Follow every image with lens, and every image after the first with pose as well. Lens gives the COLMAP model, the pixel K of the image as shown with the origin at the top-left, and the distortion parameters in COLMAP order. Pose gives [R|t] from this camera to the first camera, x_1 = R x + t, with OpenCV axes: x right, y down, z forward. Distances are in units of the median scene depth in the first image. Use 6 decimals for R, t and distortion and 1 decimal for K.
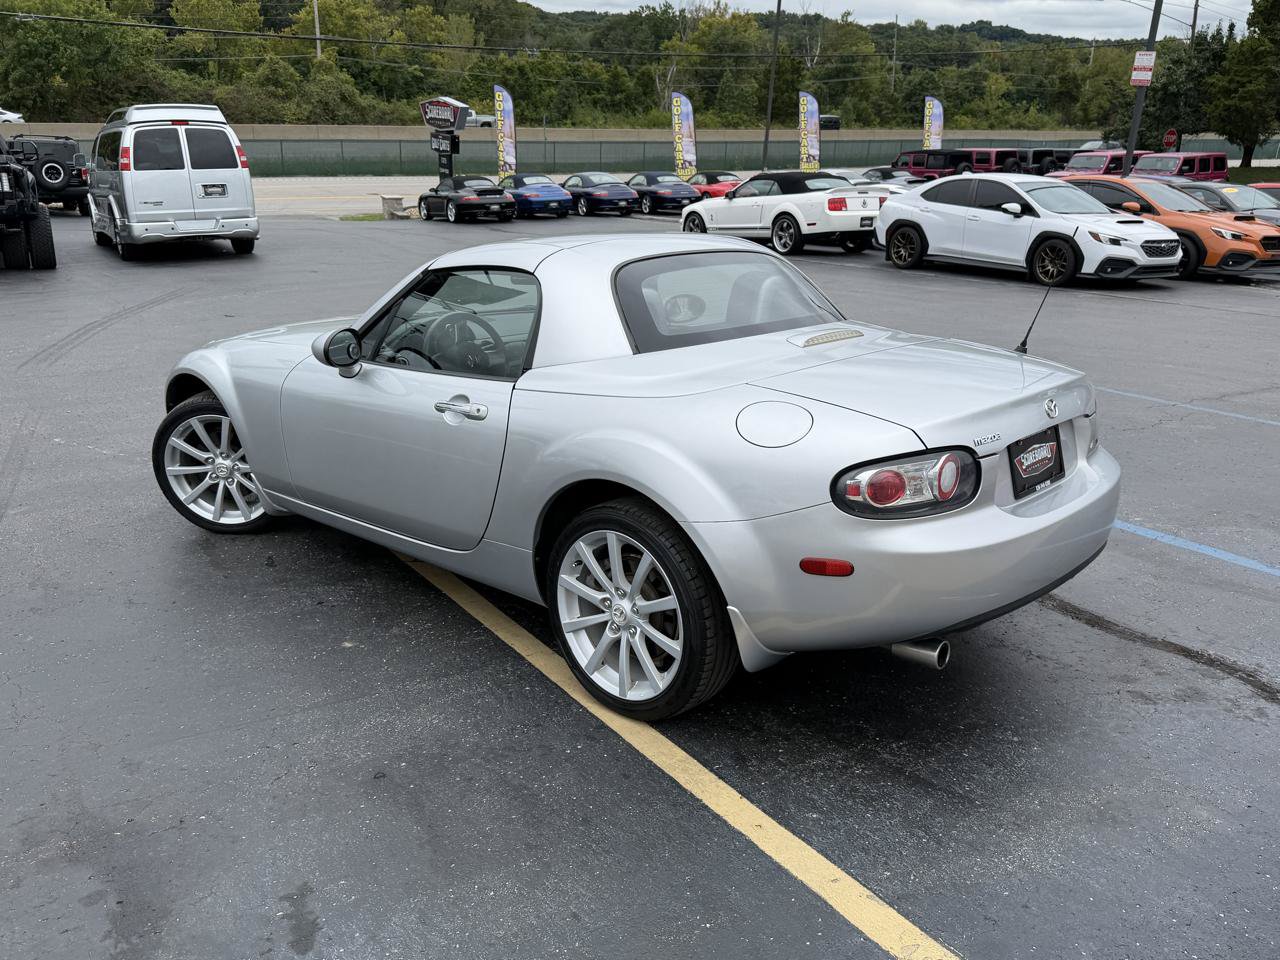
lens RADIAL K [[1031.6, 0, 643.0], [0, 1031.6, 490.3], [0, 0, 1]] dist [0.117767, -0.202518]
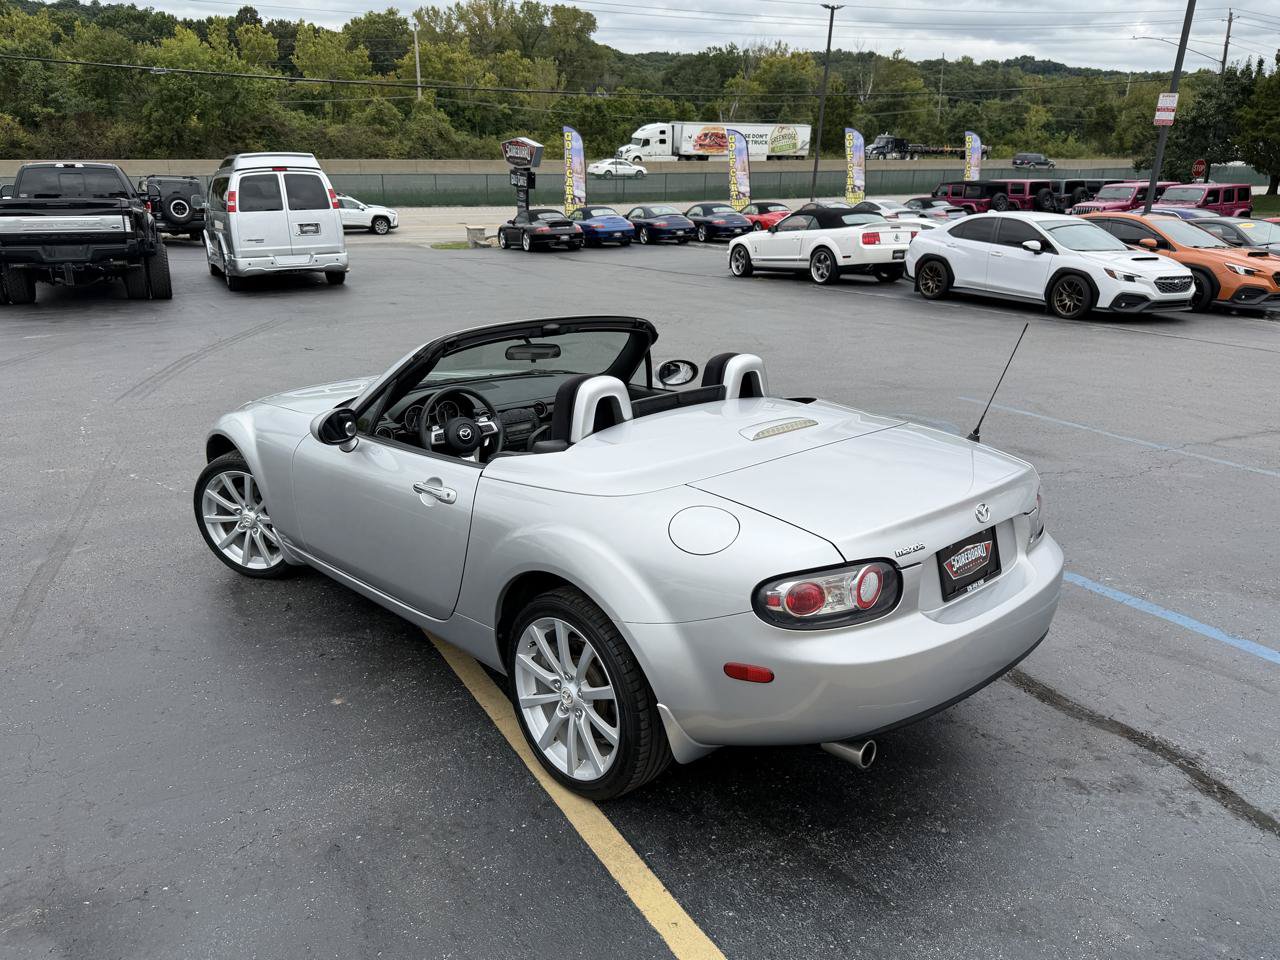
lens RADIAL K [[932.8, 0, 645.0], [0, 932.8, 495.5], [0, 0, 1]] dist [0.079335, -0.117612]
pose [[0.997925, 0.015141, -0.062578, 0.019971], [-0.014488, 0.999836, 0.010891, -0.017233], [0.062733, -0.009962, 0.997981, 0.009407]]
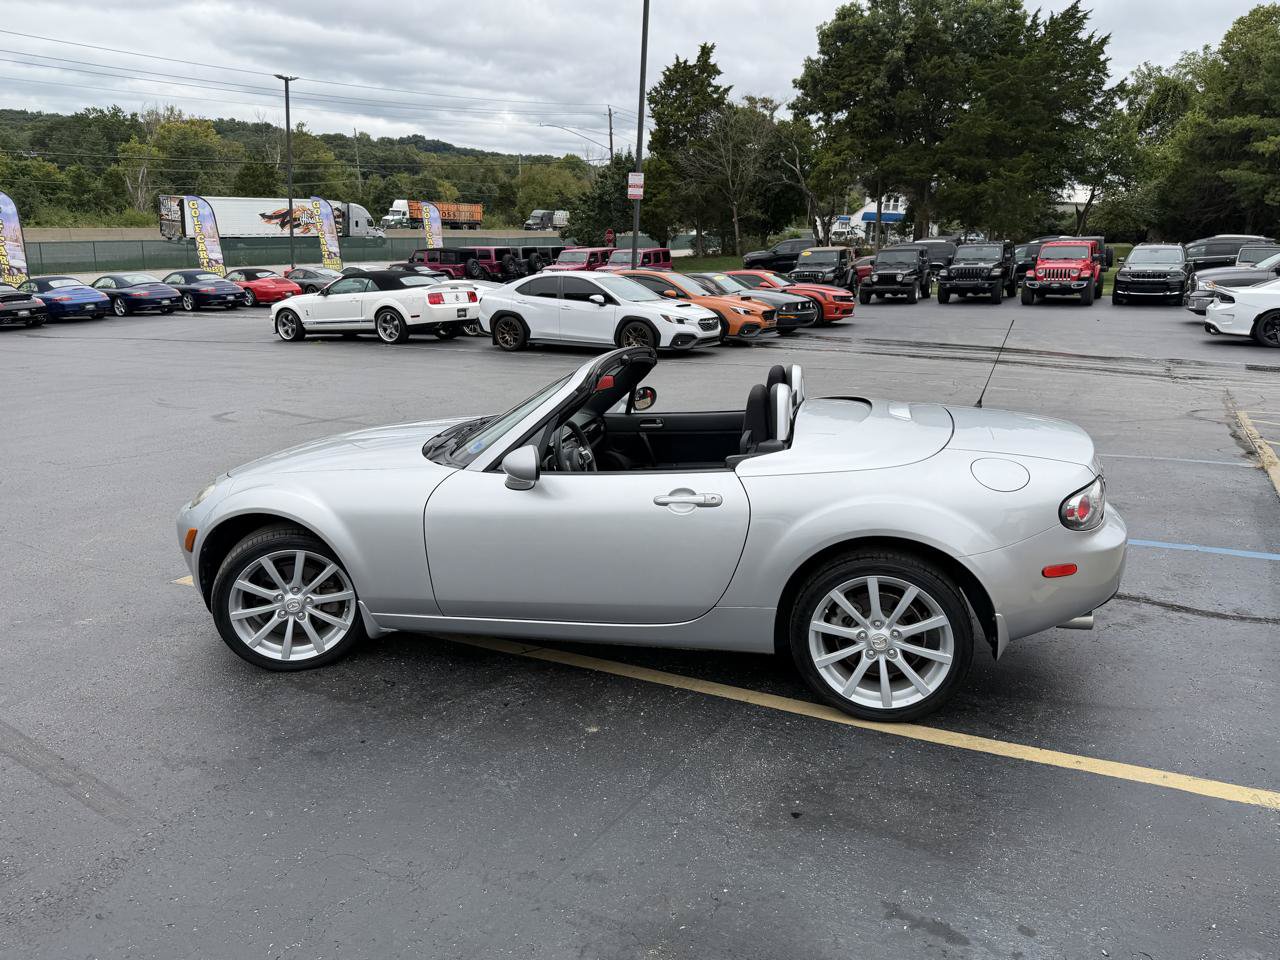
lens RADIAL K [[935.4, 0, 628.5], [0, 935.4, 480.3], [0, 0, 1]] dist [0.052679, -0.072791]
pose [[0.879397, -0.130383, 0.457887, -0.140036], [0.161591, 0.986418, -0.029462, -0.015912], [-0.447827, 0.099899, 0.888522, 0.017335]]
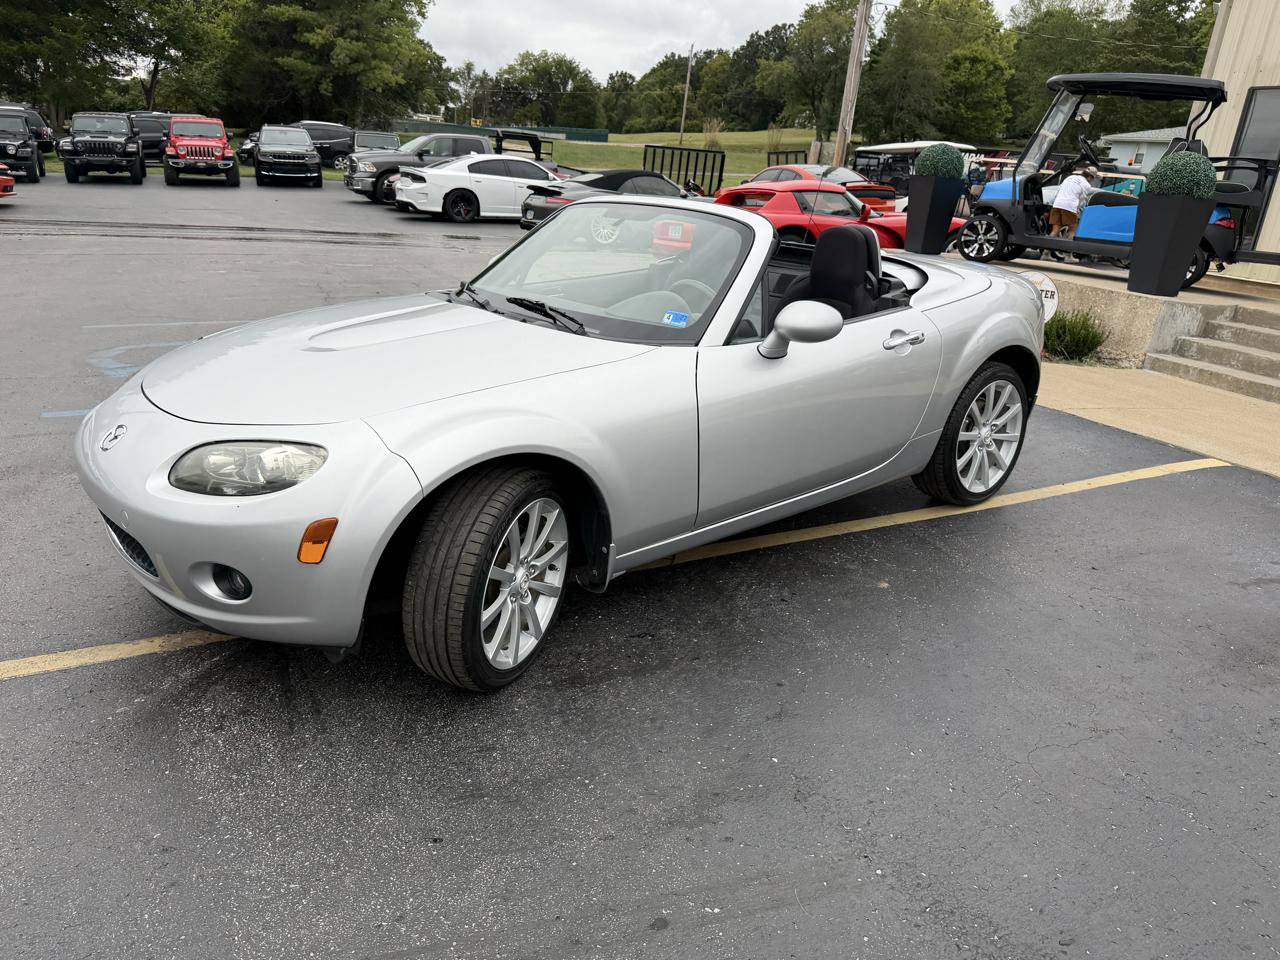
lens RADIAL K [[935.4, 0, 628.5], [0, 935.4, 480.3], [0, 0, 1]] dist [0.052679, -0.072791]
pose [[0.148065, -0.330472, 0.932129, -0.251273], [0.261080, 0.922144, 0.285461, -0.063155], [-0.953894, 0.201094, 0.222816, 0.213747]]
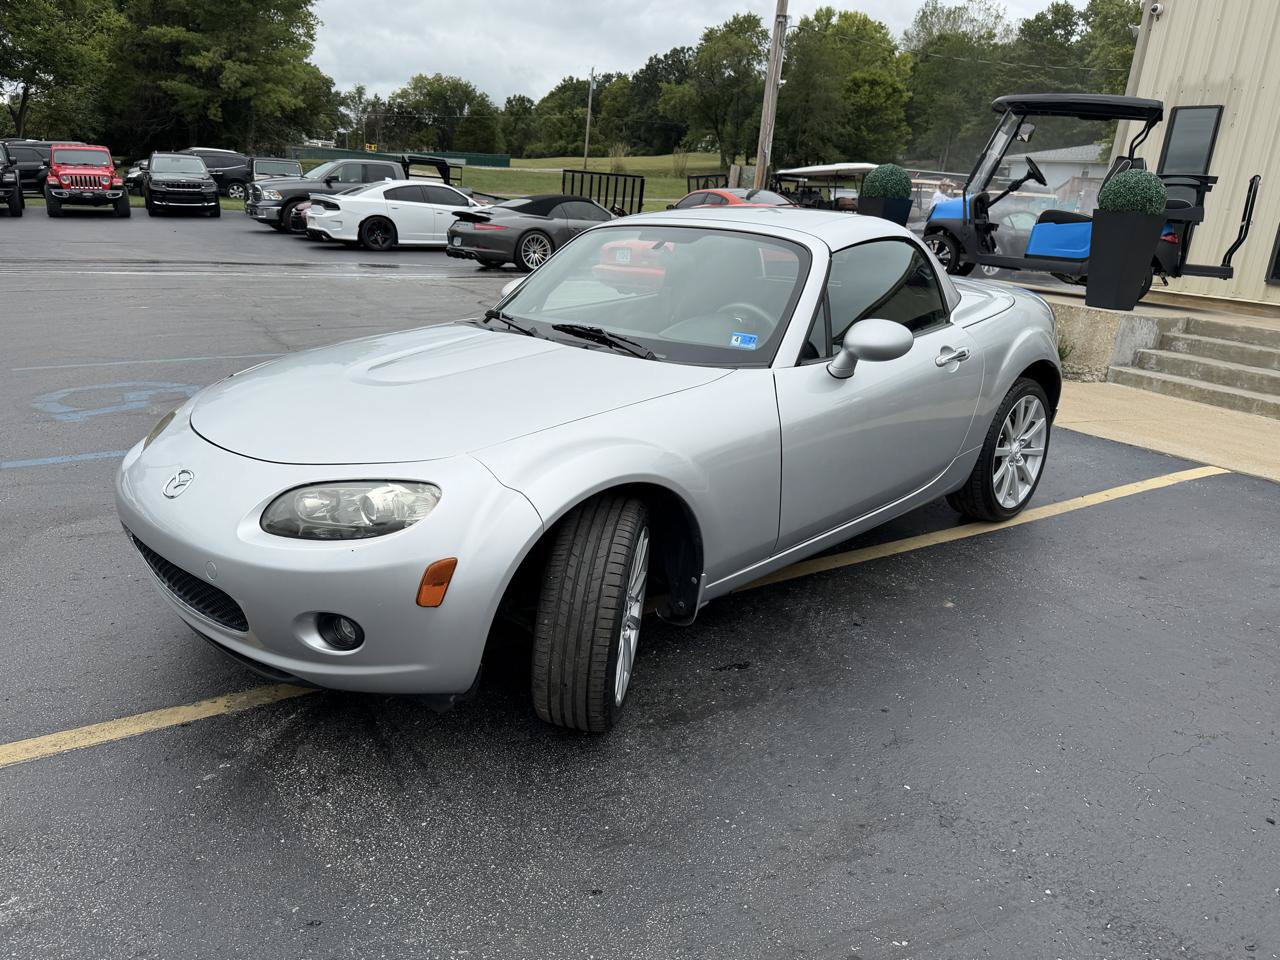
lens RADIAL K [[963.8, 0, 625.0], [0, 963.8, 494.6], [0, 0, 1]] dist [0.039747, -0.044506]
pose [[0.054910, -0.317130, 0.946791, -0.253828], [0.272761, 0.916920, 0.291306, -0.070693], [-0.960513, 0.242253, 0.136849, 0.243608]]
